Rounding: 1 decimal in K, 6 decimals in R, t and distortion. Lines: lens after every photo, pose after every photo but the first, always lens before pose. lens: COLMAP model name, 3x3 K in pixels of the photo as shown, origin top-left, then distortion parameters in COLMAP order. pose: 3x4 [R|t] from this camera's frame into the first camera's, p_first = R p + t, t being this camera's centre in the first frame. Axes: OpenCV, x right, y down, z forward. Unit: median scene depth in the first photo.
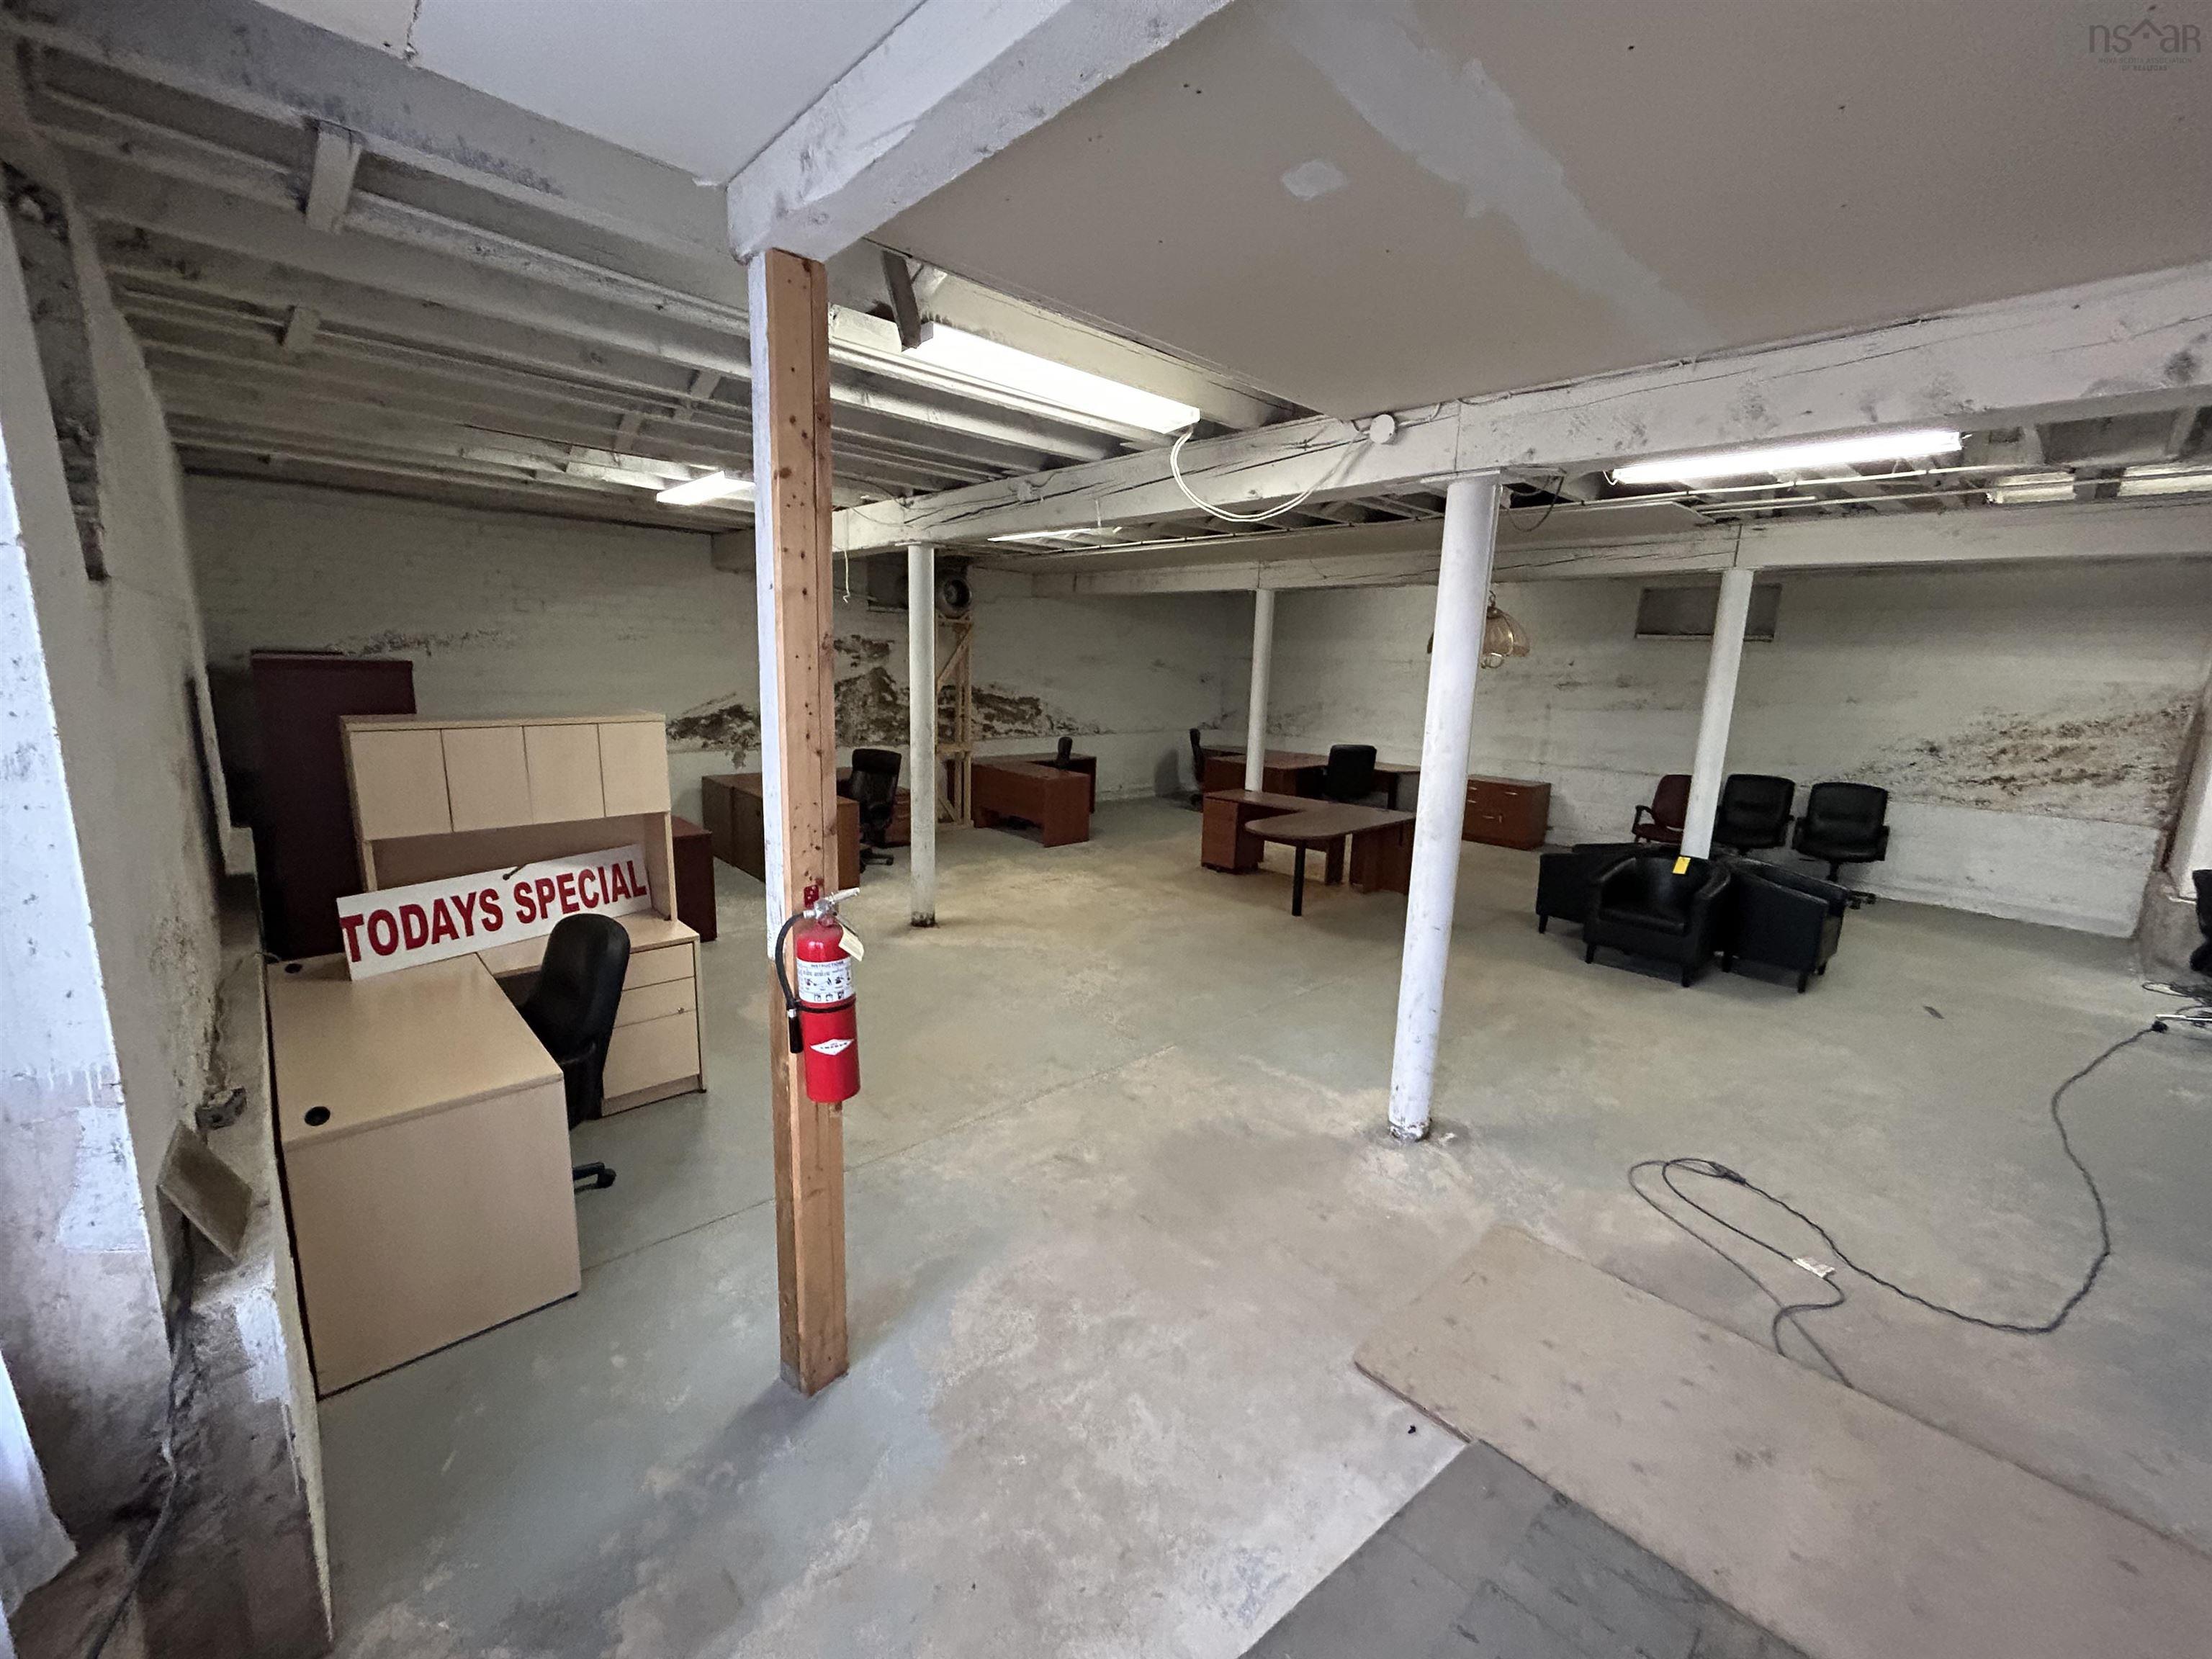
lens RADIAL K [[890.3, 0, 1101.5], [0, 890.3, 824.9], [0, 0, 1]] dist [0.003281, -0.002910]
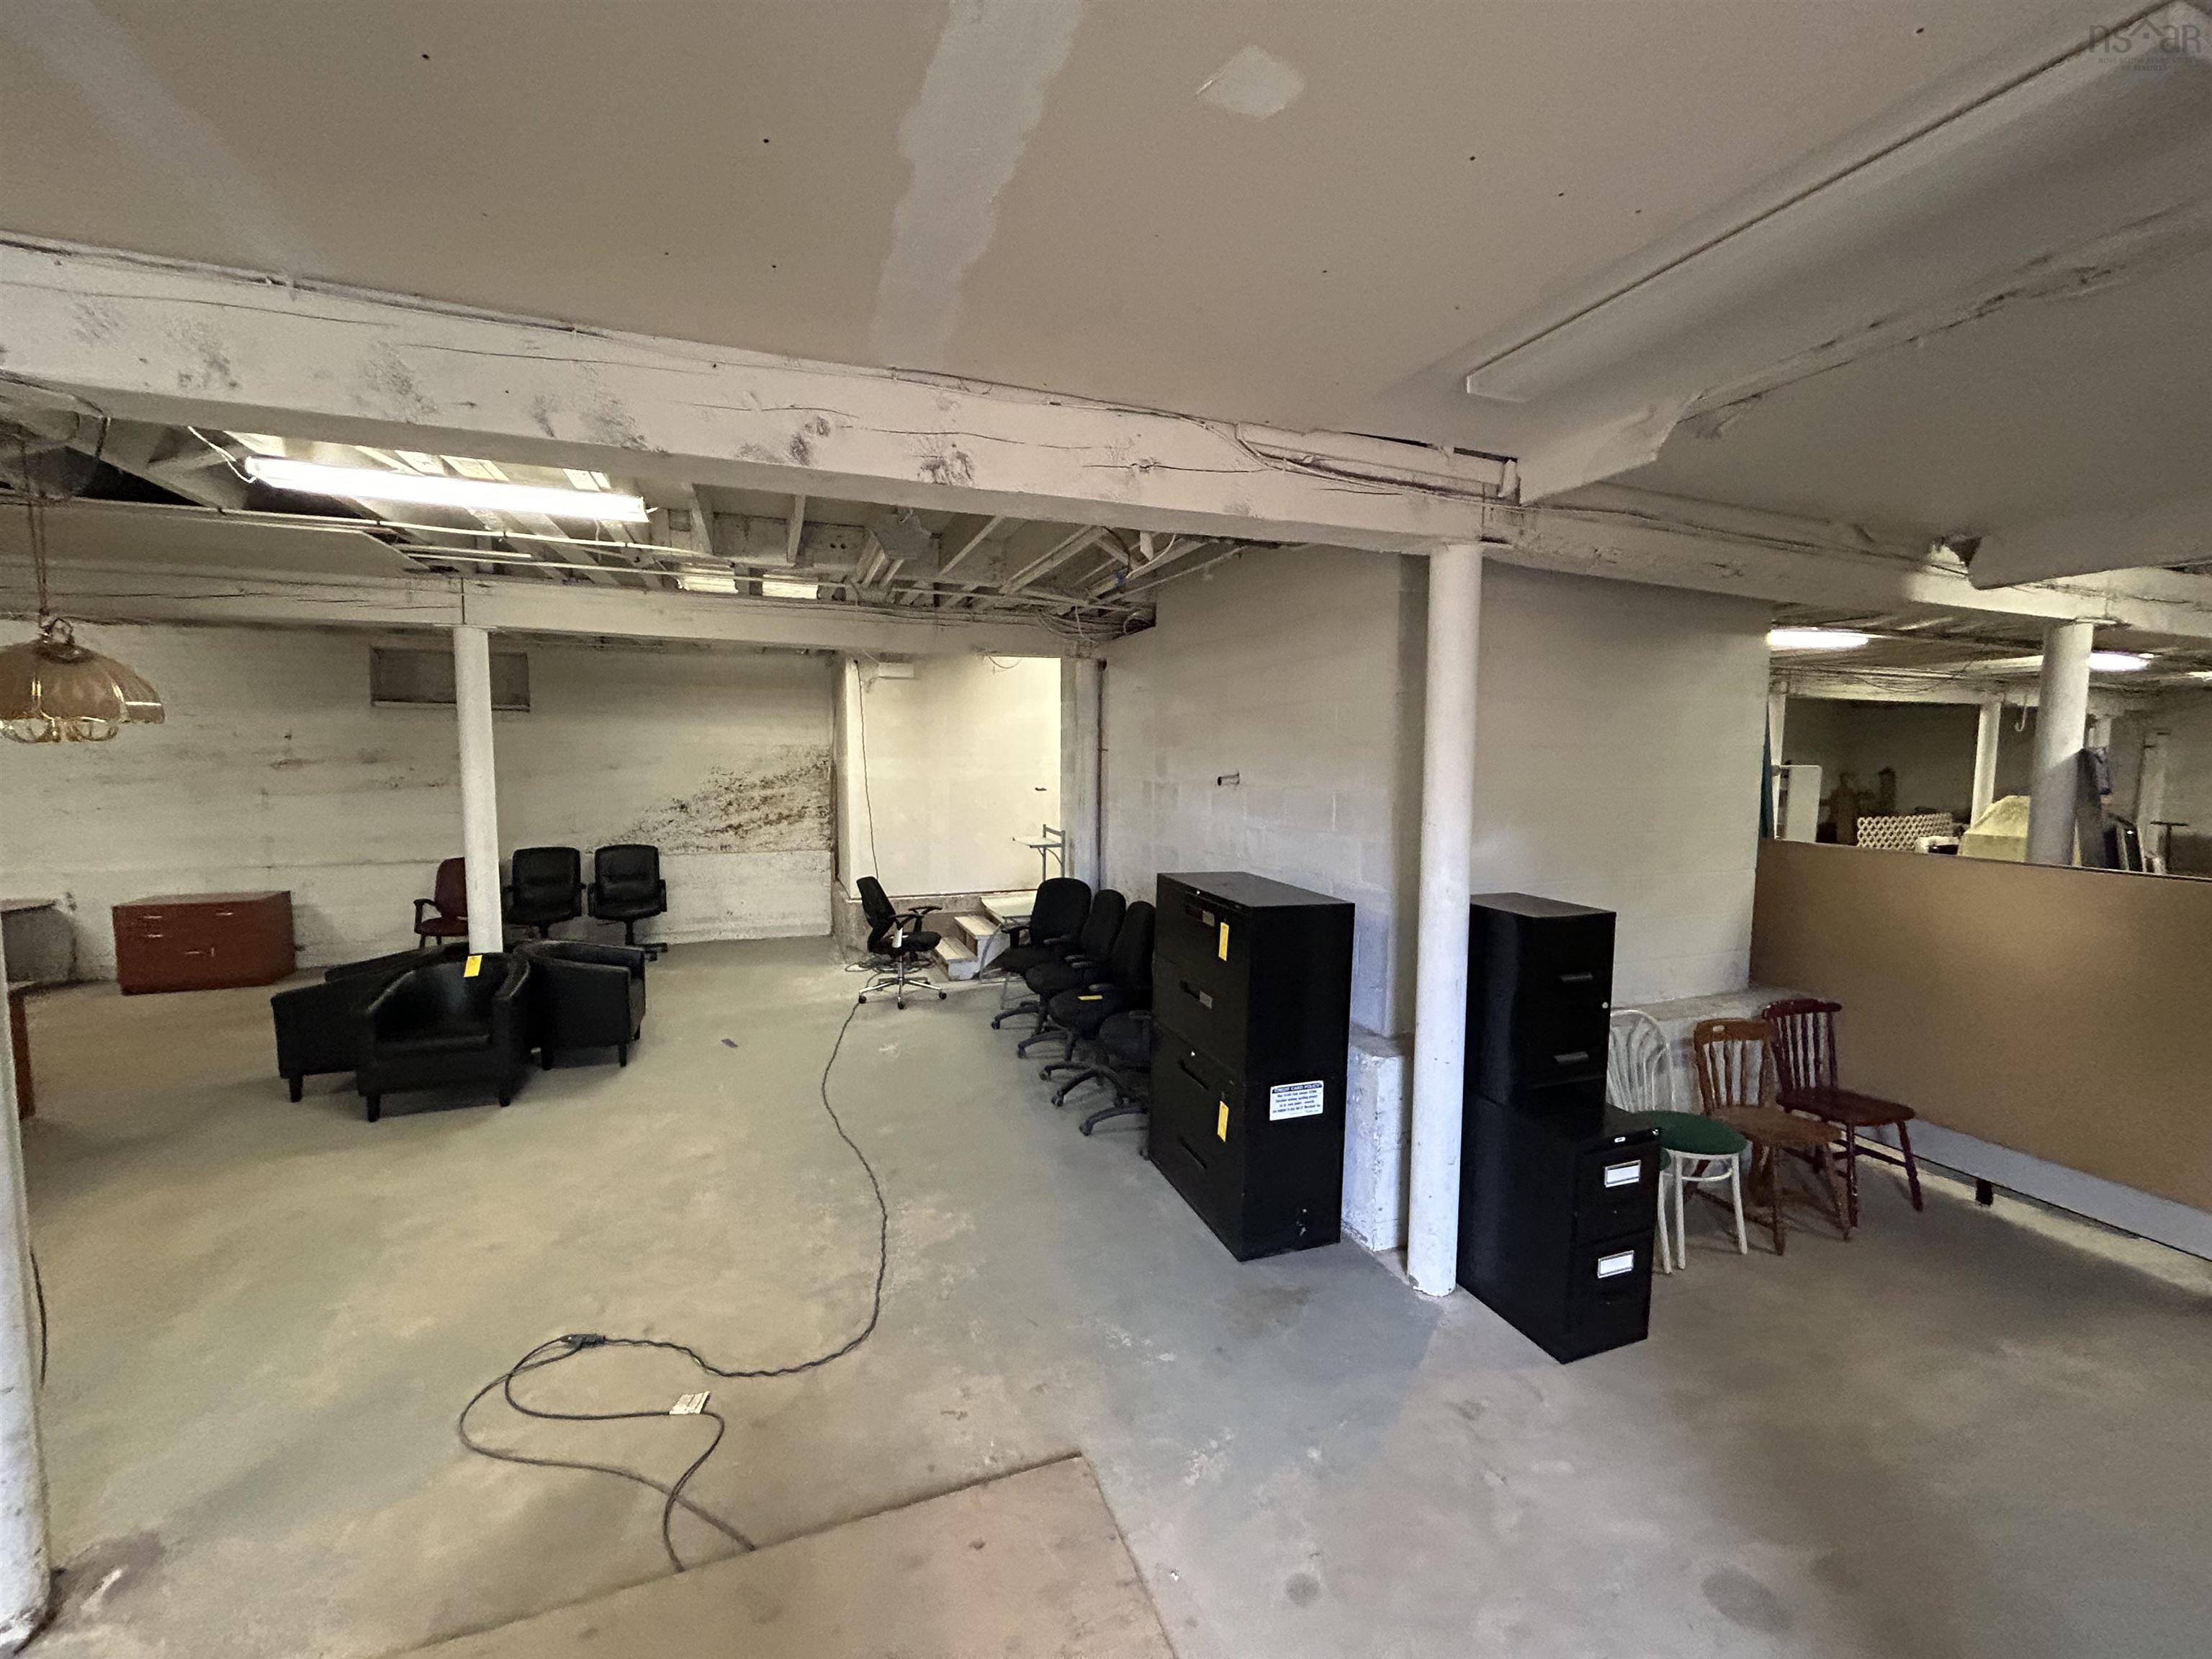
lens RADIAL K [[905.0, 0, 1096.5], [0, 905.0, 829.8], [0, 0, 1]] dist [0.000934, 0.003614]
pose [[0.378819, -0.106364, 0.919338, 0.092564], [0.177209, 0.983329, 0.040747, -0.012275], [-0.908346, 0.147480, 0.391353, 0.098818]]
